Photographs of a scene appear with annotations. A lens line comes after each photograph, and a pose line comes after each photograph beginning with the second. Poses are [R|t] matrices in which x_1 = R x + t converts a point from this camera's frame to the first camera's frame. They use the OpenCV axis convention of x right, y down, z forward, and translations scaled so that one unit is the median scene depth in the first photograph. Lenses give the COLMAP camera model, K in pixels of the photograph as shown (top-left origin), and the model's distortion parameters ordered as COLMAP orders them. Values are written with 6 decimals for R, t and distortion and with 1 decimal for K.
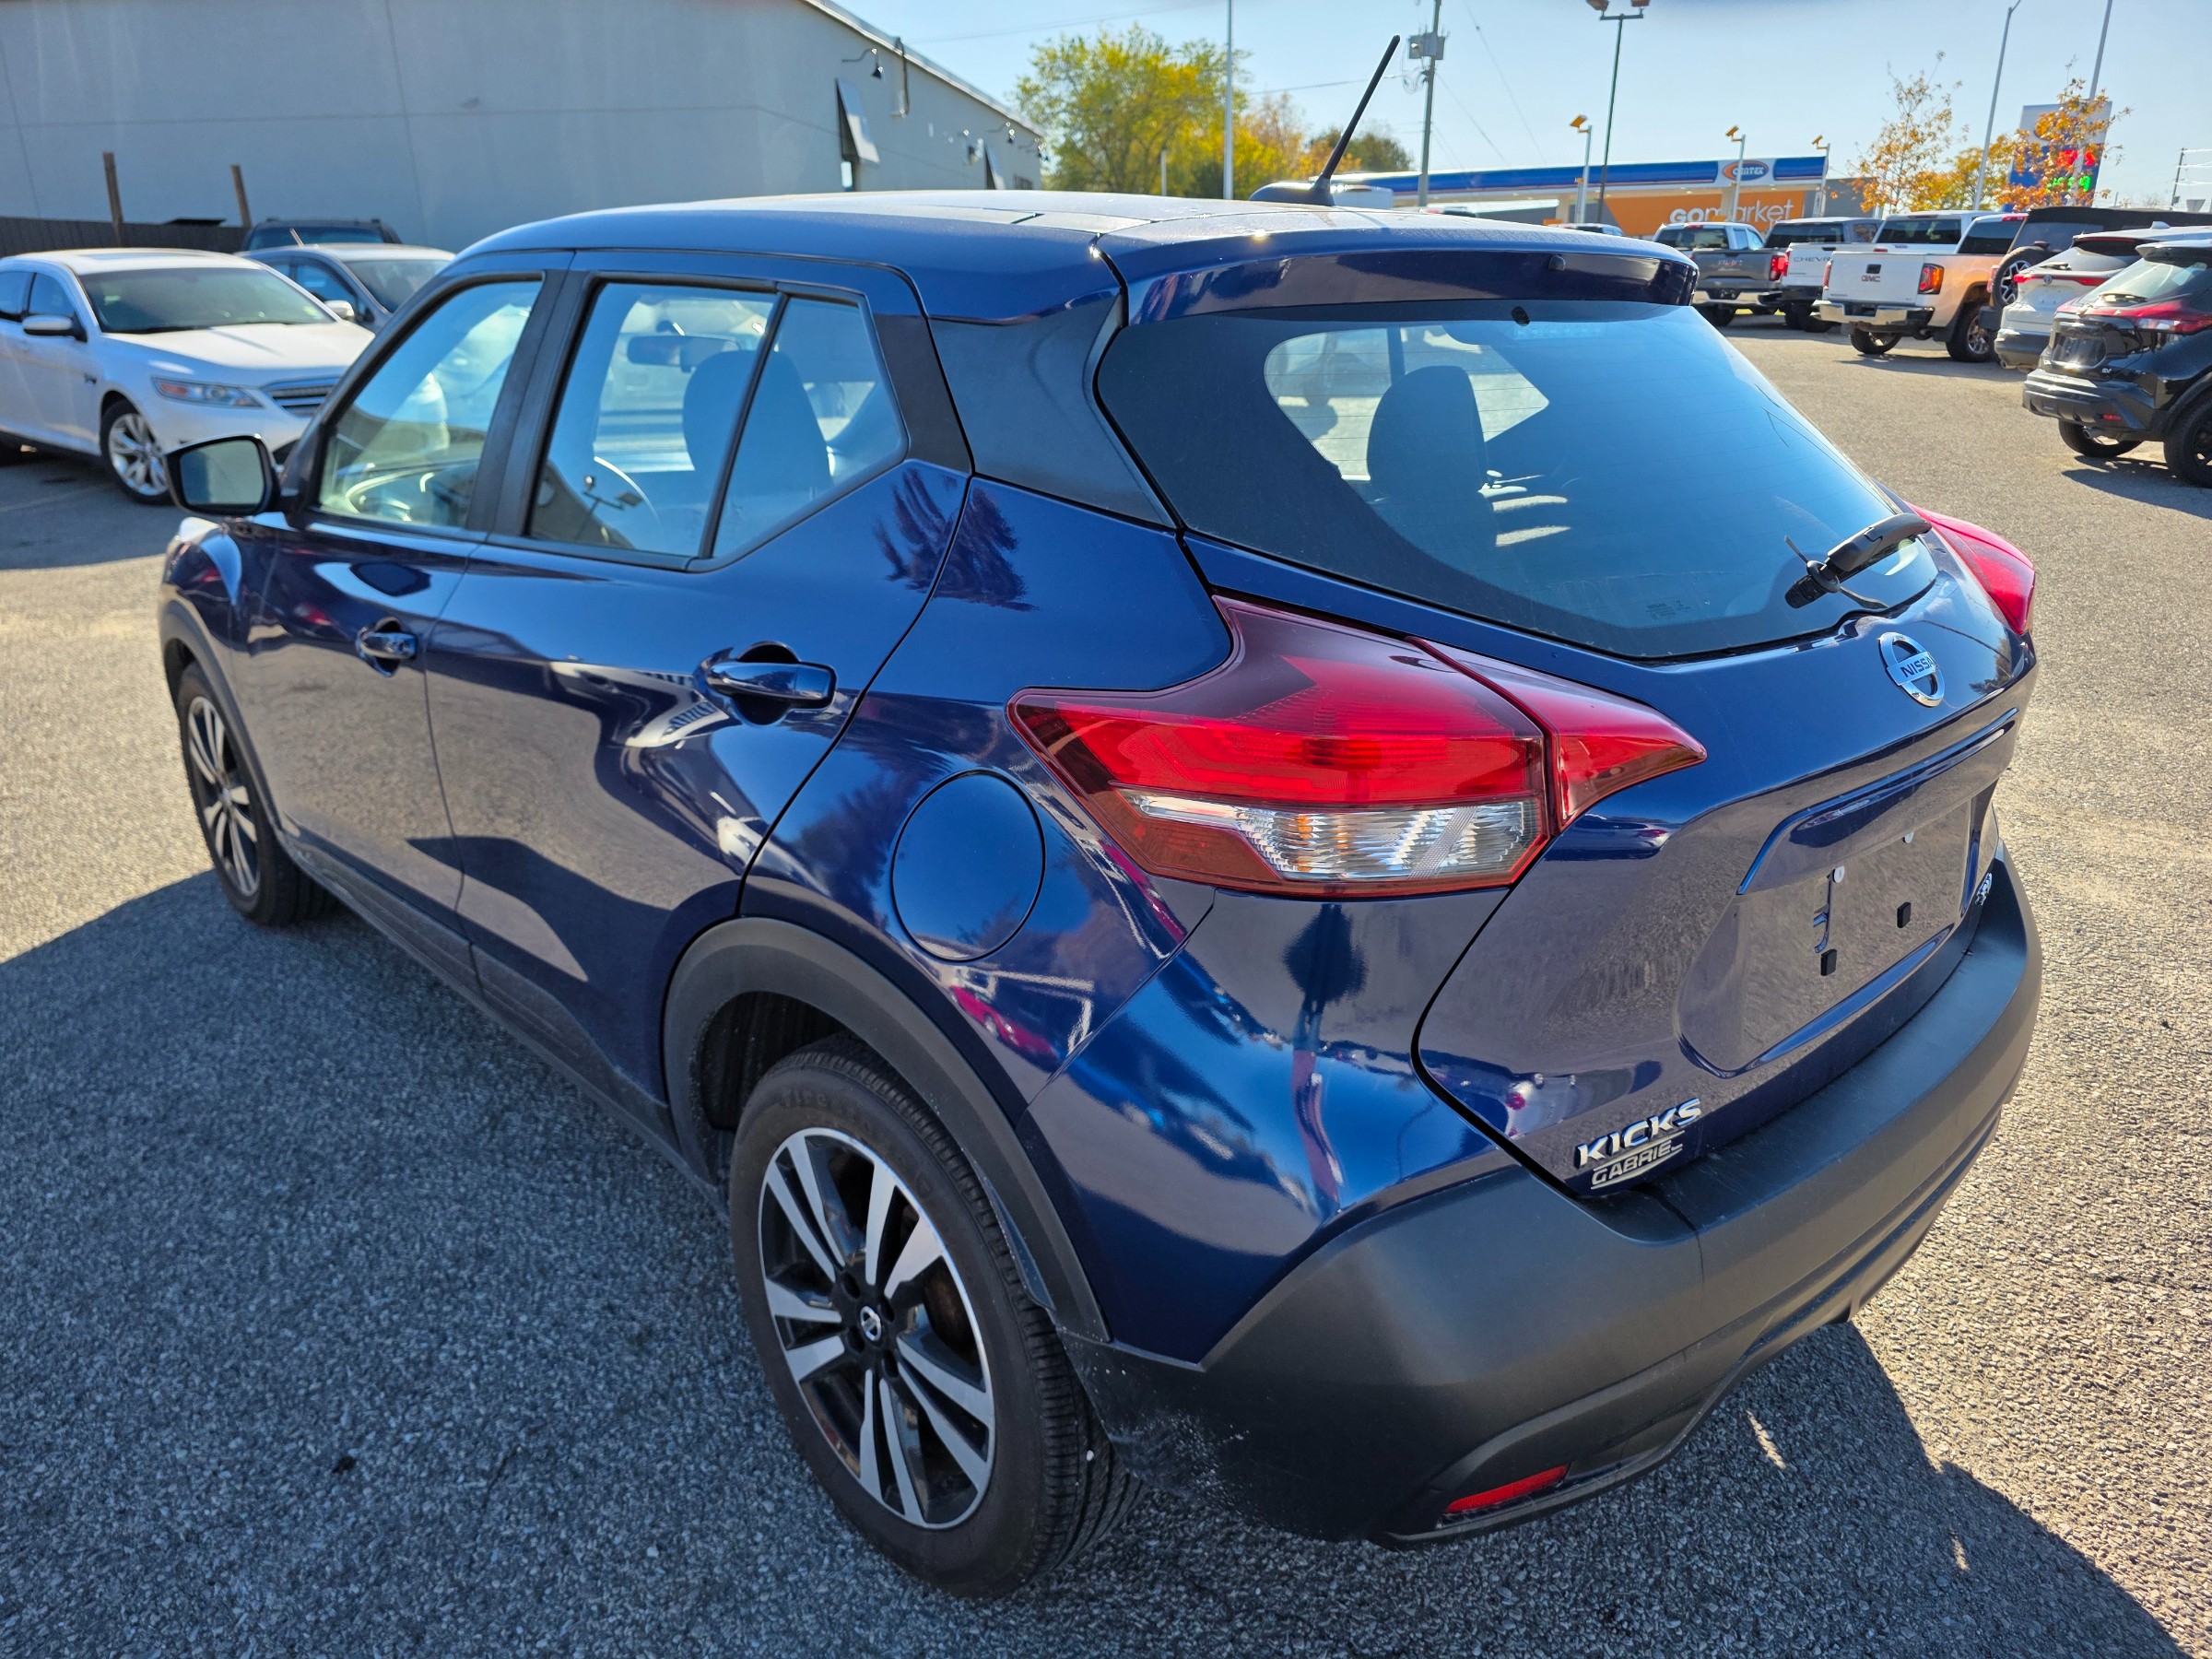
lens RADIAL K [[1497.4, 0, 1096.5], [0, 1497.4, 838.4], [0, 0, 1]] dist [0.006355, -0.010397]
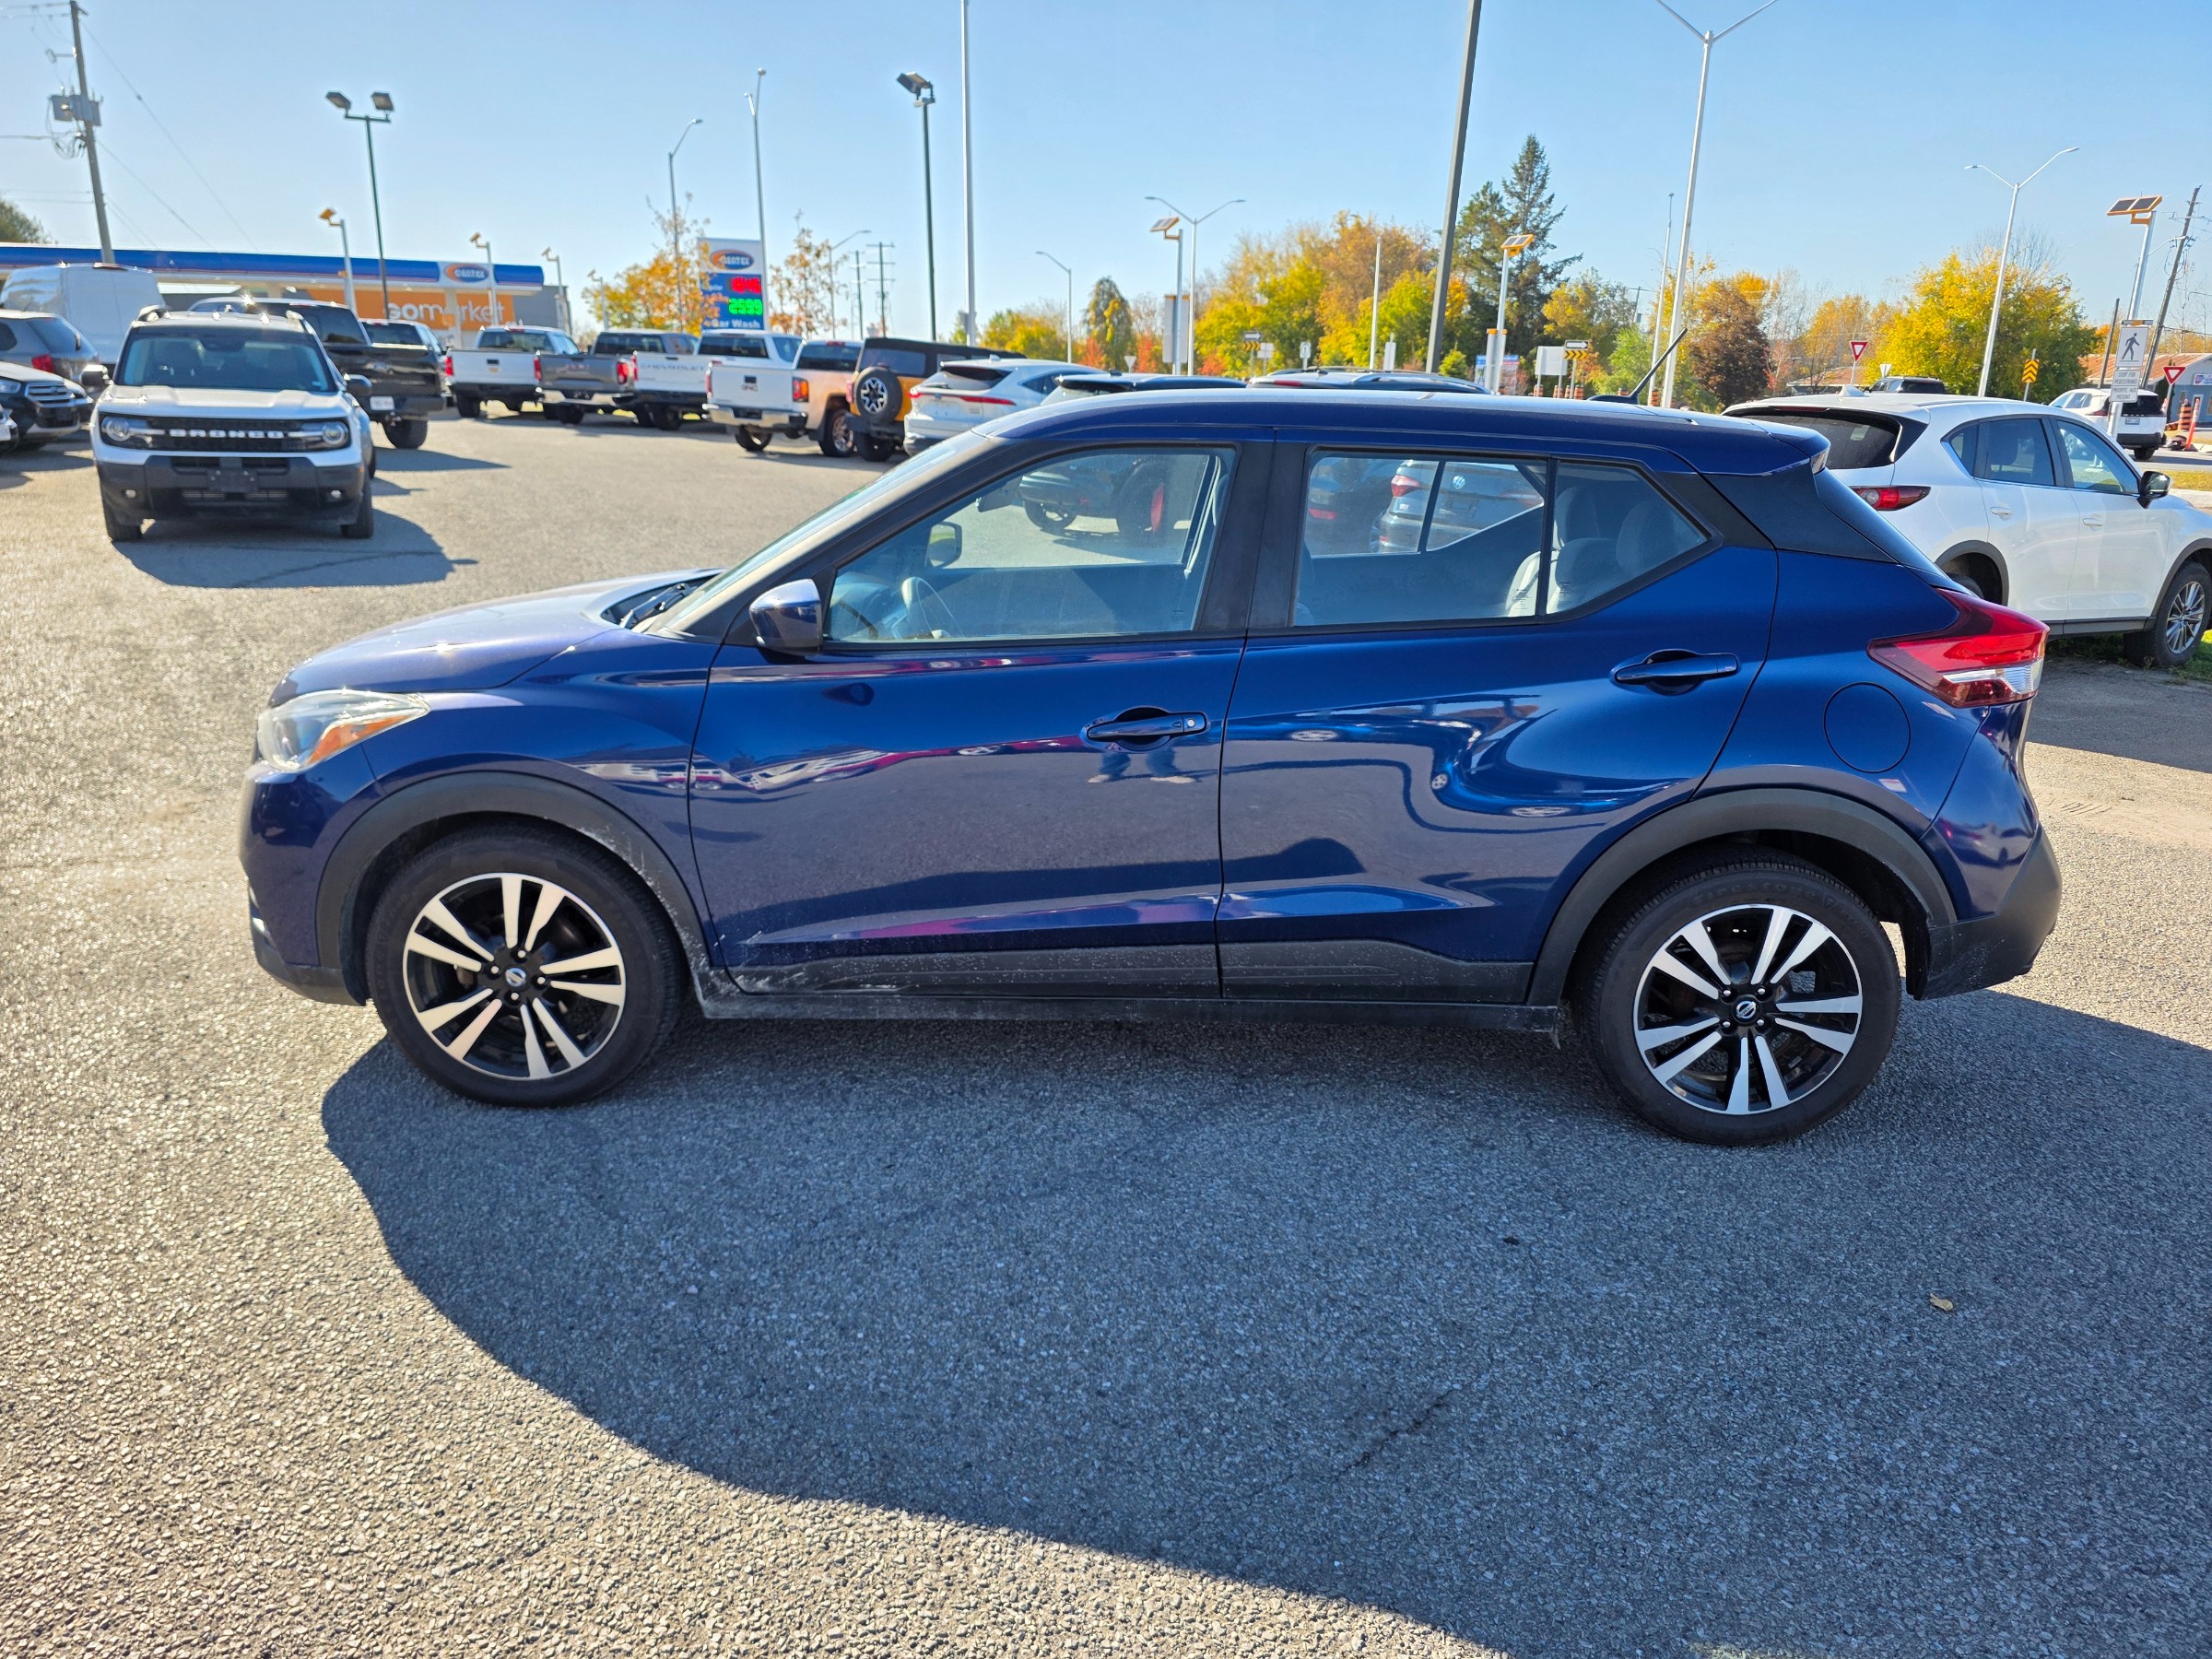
lens RADIAL K [[1497.4, 0, 1094.1], [0, 1497.4, 827.5], [0, 0, 1]] dist [0.006355, -0.010397]
pose [[0.700763, -0.178968, 0.690581, -0.156899], [0.221254, 0.974811, 0.028112, -0.010345], [-0.678217, 0.133094, 0.722709, 0.013647]]
